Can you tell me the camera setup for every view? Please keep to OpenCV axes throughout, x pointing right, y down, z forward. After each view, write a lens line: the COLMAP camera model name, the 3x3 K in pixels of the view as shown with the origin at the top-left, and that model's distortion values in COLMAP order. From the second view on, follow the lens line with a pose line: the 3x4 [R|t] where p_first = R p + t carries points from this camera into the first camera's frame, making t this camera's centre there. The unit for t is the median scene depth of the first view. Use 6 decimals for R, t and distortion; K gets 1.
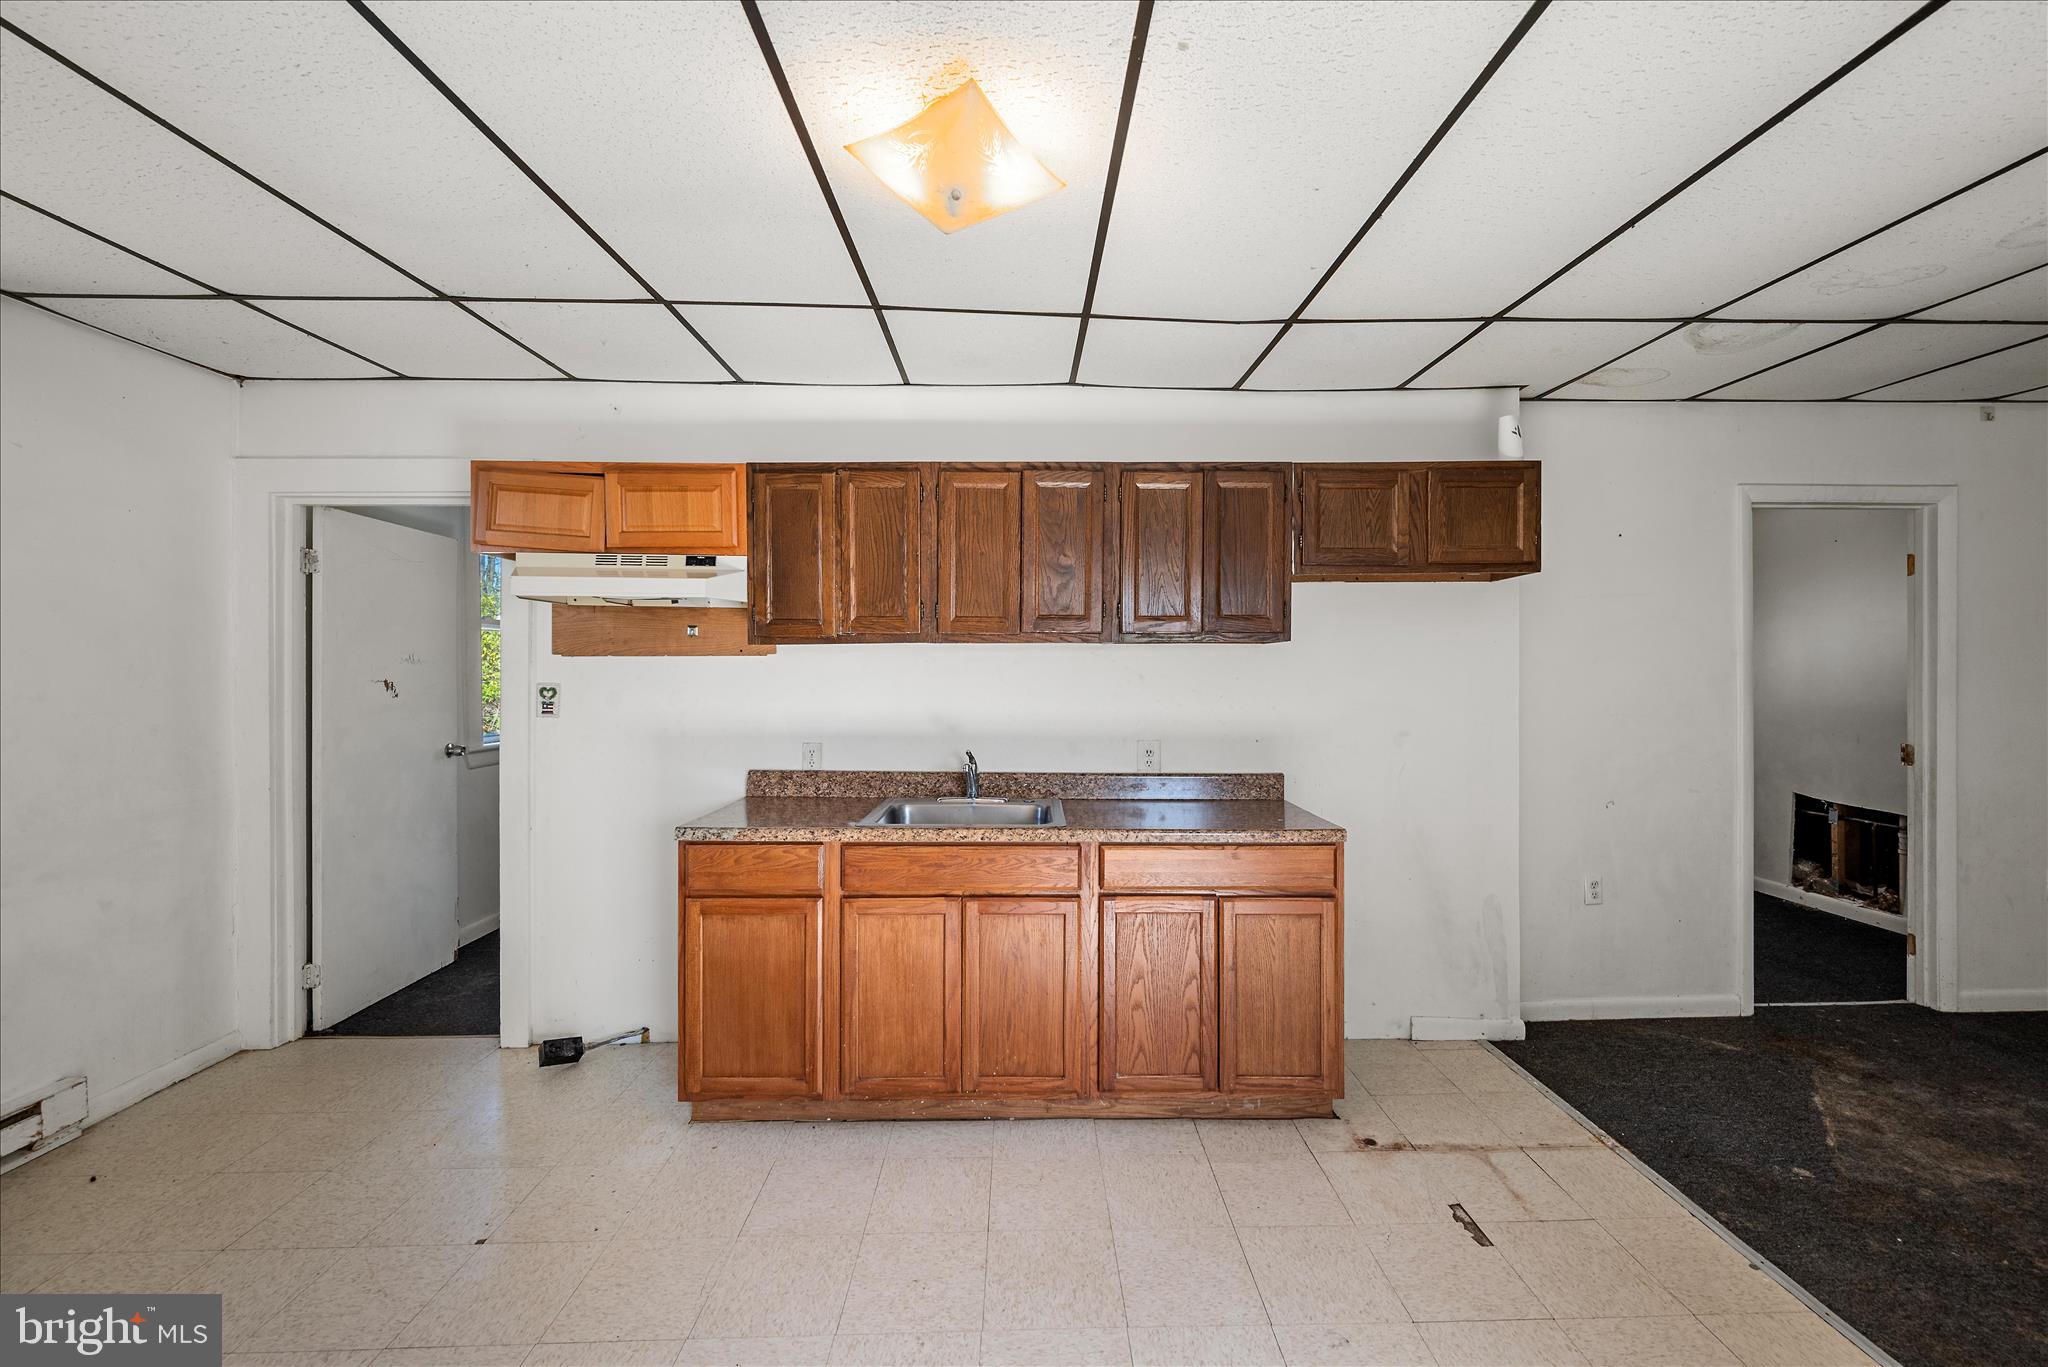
lens RADIAL K [[809.0, 0, 1024.4], [0, 809.0, 677.3], [0, 0, 1]] dist [-0.000297, 0.000022]
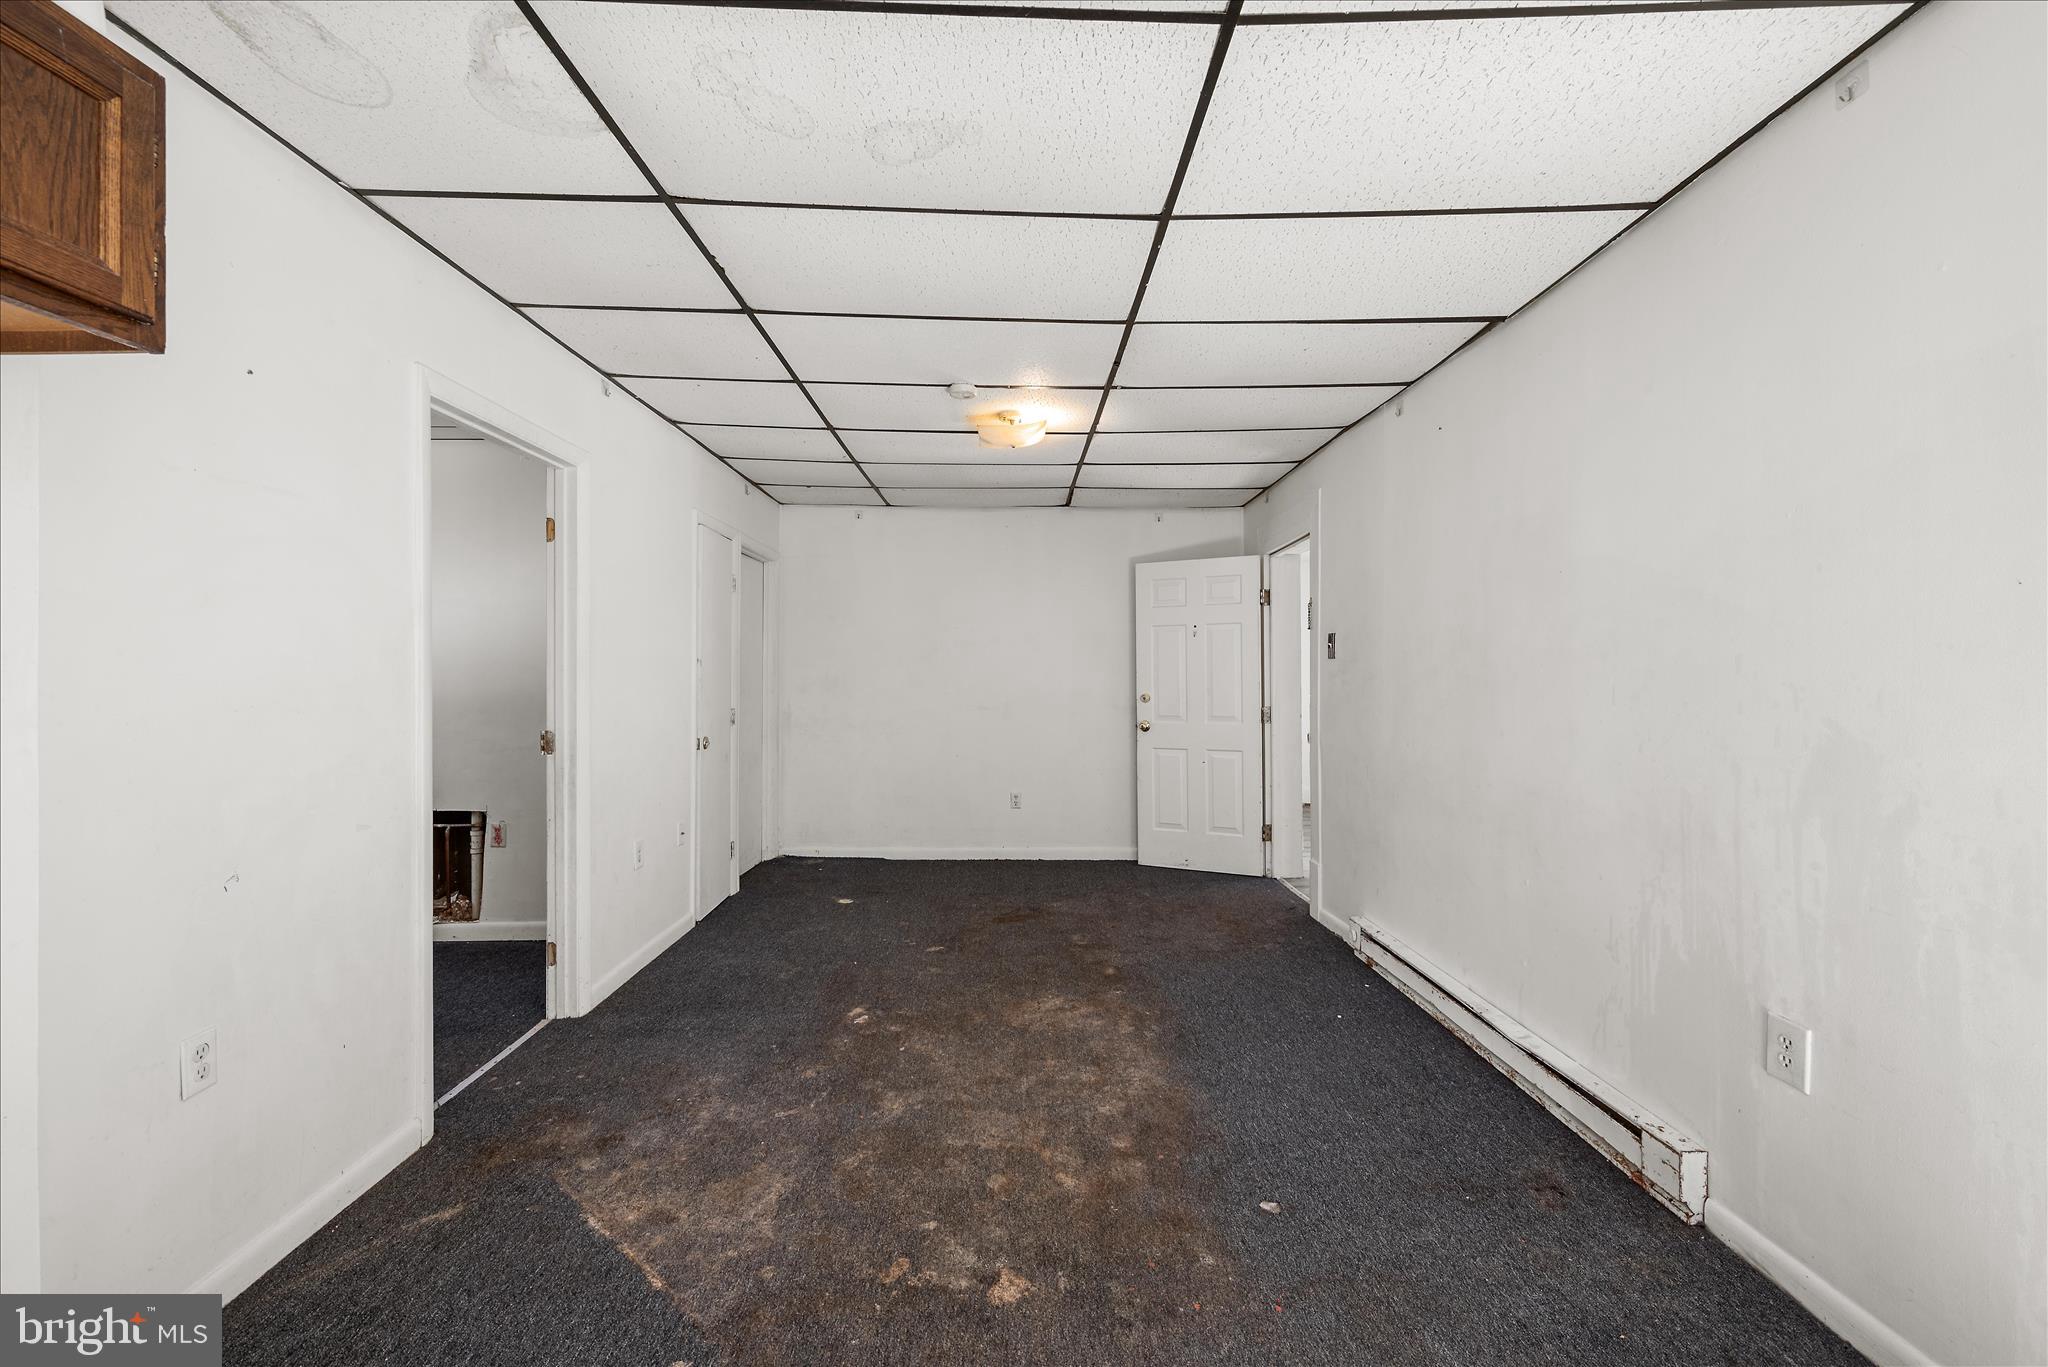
lens RADIAL K [[809.0, 0, 1024.4], [0, 809.0, 677.3], [0, 0, 1]] dist [-0.000297, 0.000022]
pose [[-0.014291, 0.002180, 0.999896, 0.212709], [0.003533, 0.999991, -0.002129, 0.030476], [-0.999892, 0.003502, -0.014298, 0.534579]]
